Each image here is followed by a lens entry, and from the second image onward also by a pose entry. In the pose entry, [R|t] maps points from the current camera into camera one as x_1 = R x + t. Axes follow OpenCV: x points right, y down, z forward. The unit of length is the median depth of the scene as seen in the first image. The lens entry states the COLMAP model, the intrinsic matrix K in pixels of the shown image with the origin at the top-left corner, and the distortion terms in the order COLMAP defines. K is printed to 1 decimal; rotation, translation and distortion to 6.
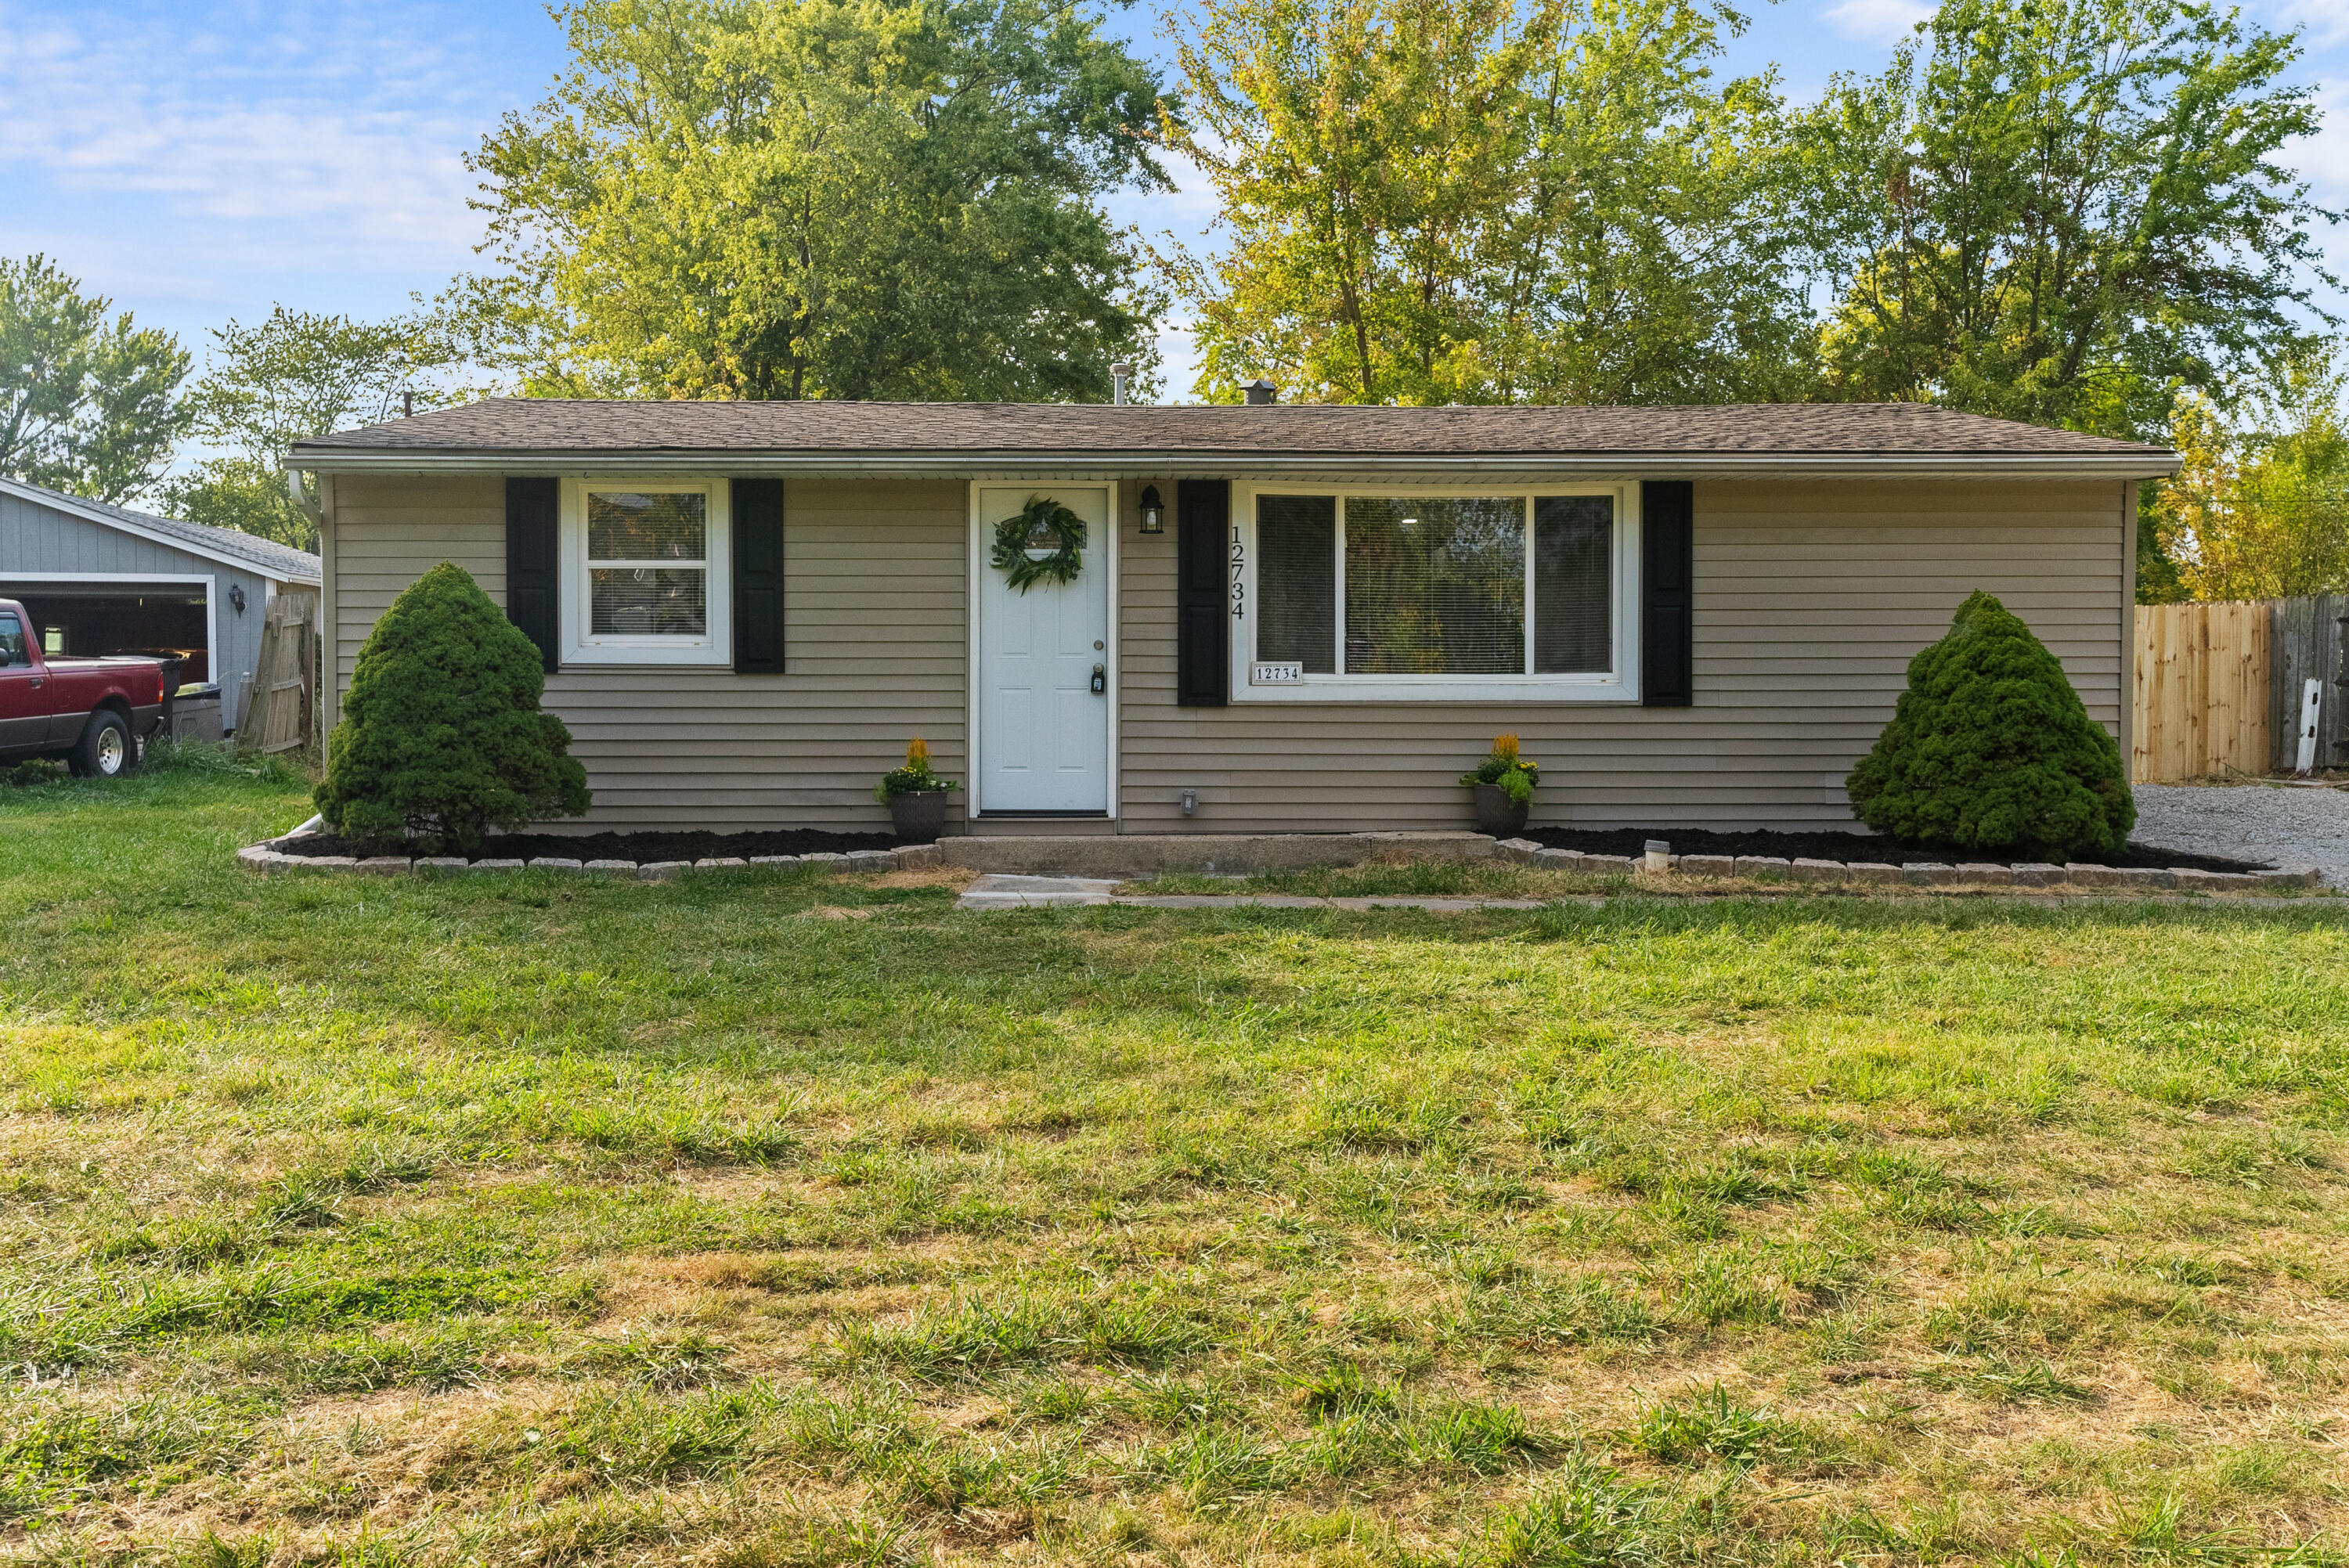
lens RADIAL K [[2088.1, 0, 1174.1], [0, 2088.1, 778.9], [0, 0, 1]] dist [0.018801, 0.016513]
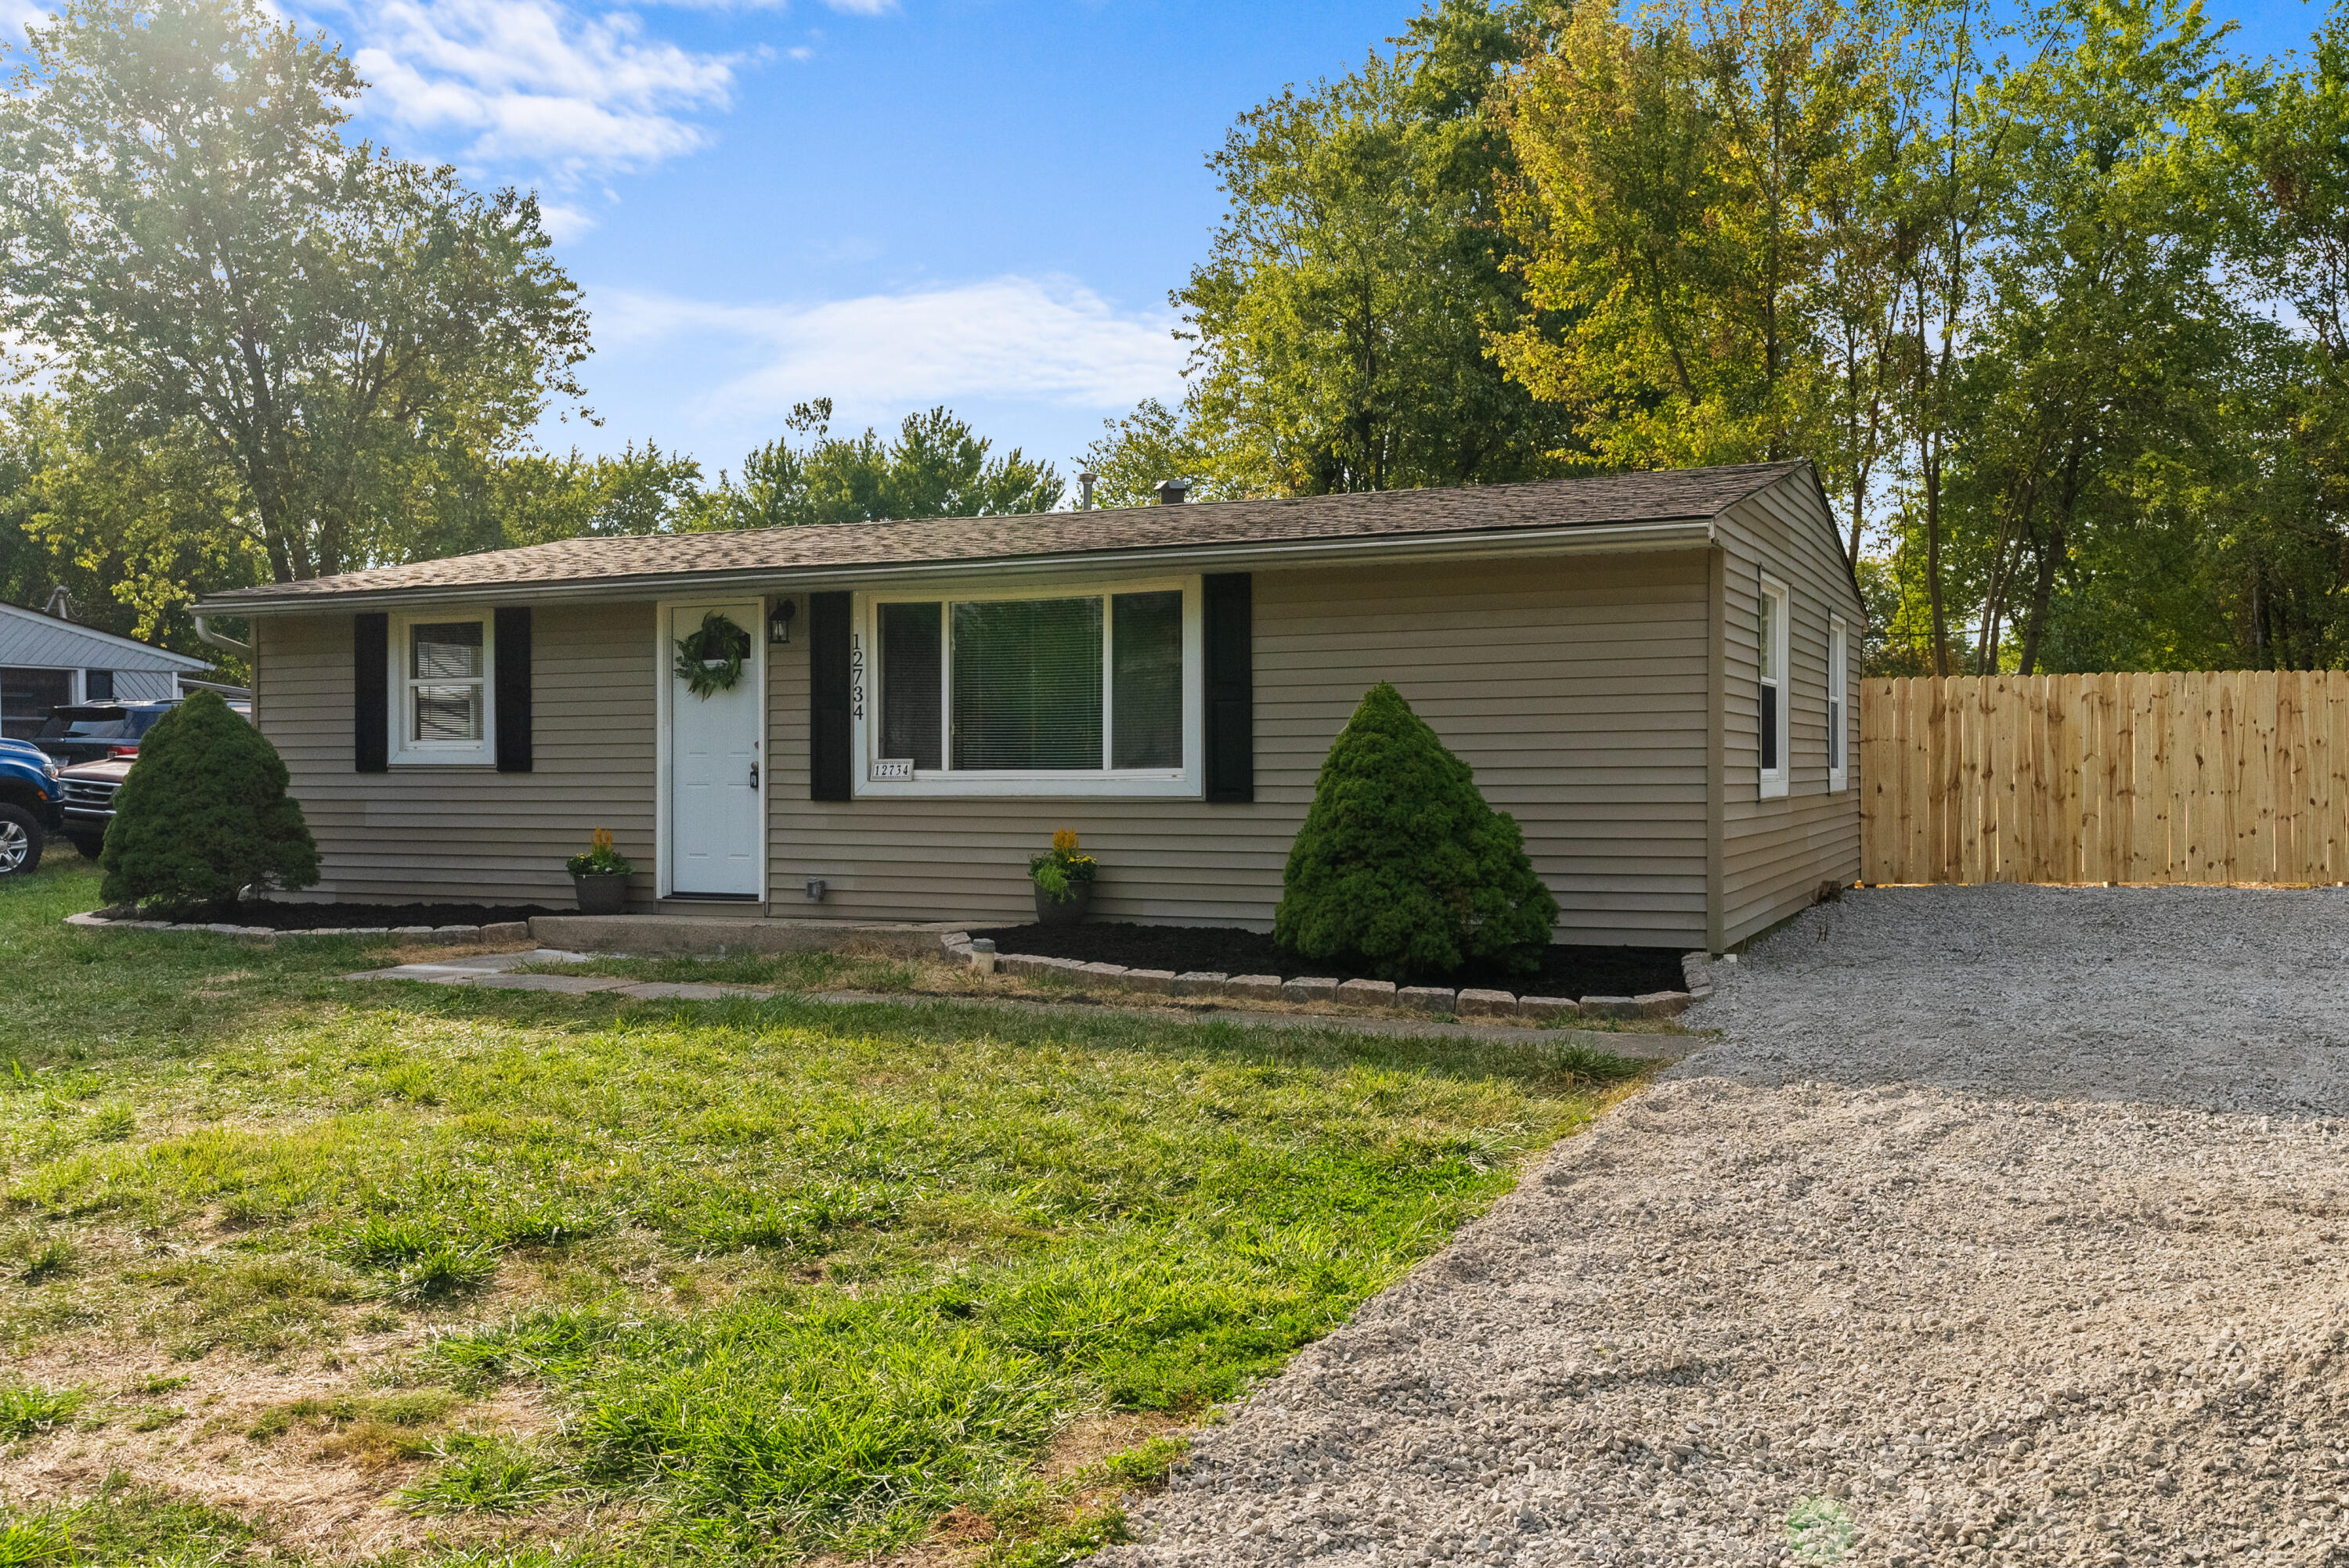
lens RADIAL K [[2072.9, 0, 1173.3], [0, 2072.9, 783.6], [0, 0, 1]] dist [-0.008600, -0.001702]
pose [[0.892425, -0.000155, -0.451196, 0.652158], [-0.015203, 0.999422, -0.030415, -0.013683], [0.450940, 0.034002, 0.891906, 0.123141]]
